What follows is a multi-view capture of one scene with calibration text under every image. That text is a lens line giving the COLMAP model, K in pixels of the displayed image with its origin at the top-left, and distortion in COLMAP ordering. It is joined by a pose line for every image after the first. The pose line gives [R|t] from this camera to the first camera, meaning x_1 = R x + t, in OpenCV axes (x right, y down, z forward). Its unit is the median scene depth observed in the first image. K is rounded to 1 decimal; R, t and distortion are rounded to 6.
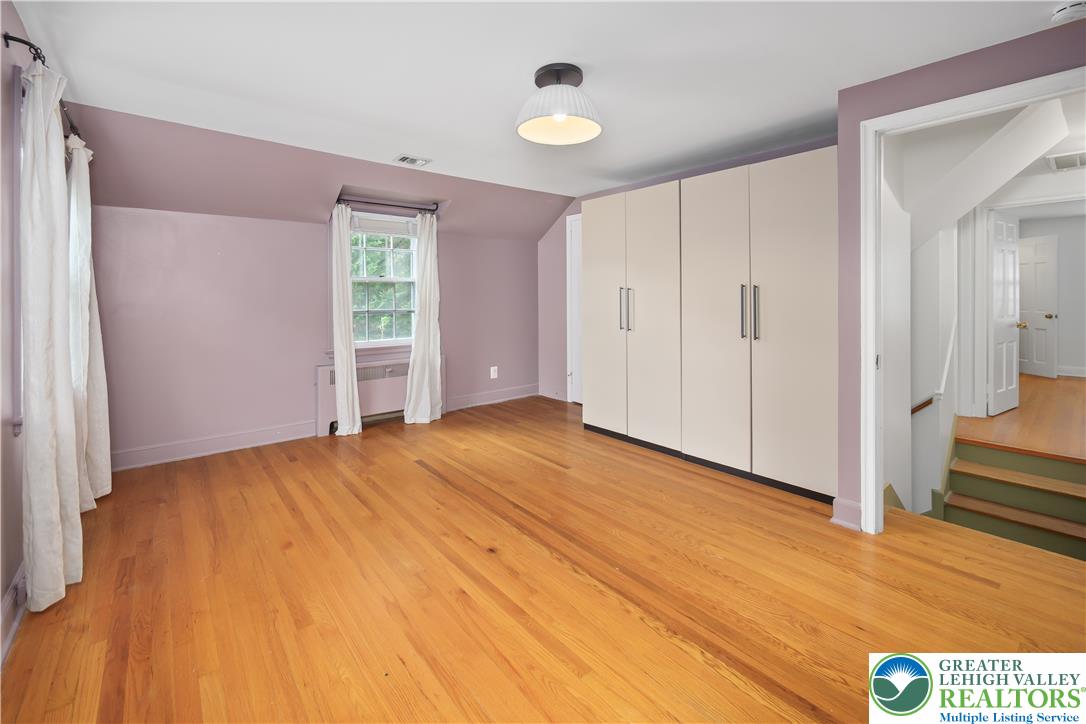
lens RADIAL K [[463.0, 0, 538.5], [0, 463.0, 304.0], [0, 0, 1]] dist [0.001411, 0.000285]
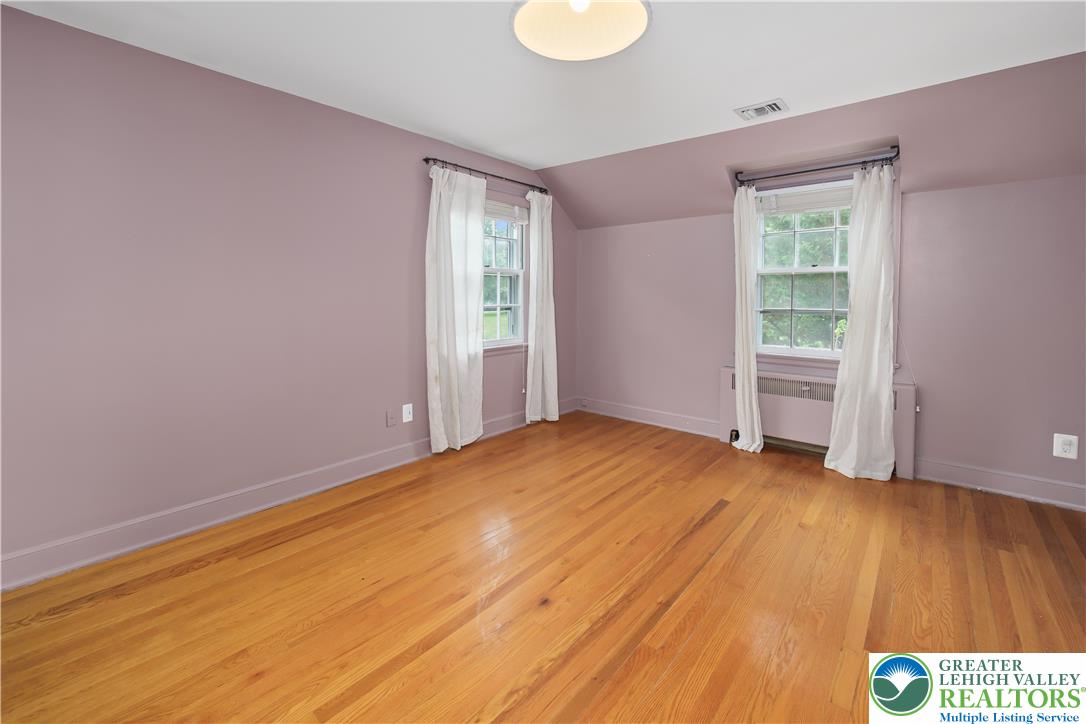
lens RADIAL K [[463.0, 0, 538.5], [0, 463.0, 304.0], [0, 0, 1]] dist [0.001411, 0.000285]
pose [[0.167092, 0.025852, -0.985602, 0.390715], [-0.017374, 0.999578, 0.023273, -0.007372], [0.985788, 0.013235, 0.167471, 0.478661]]
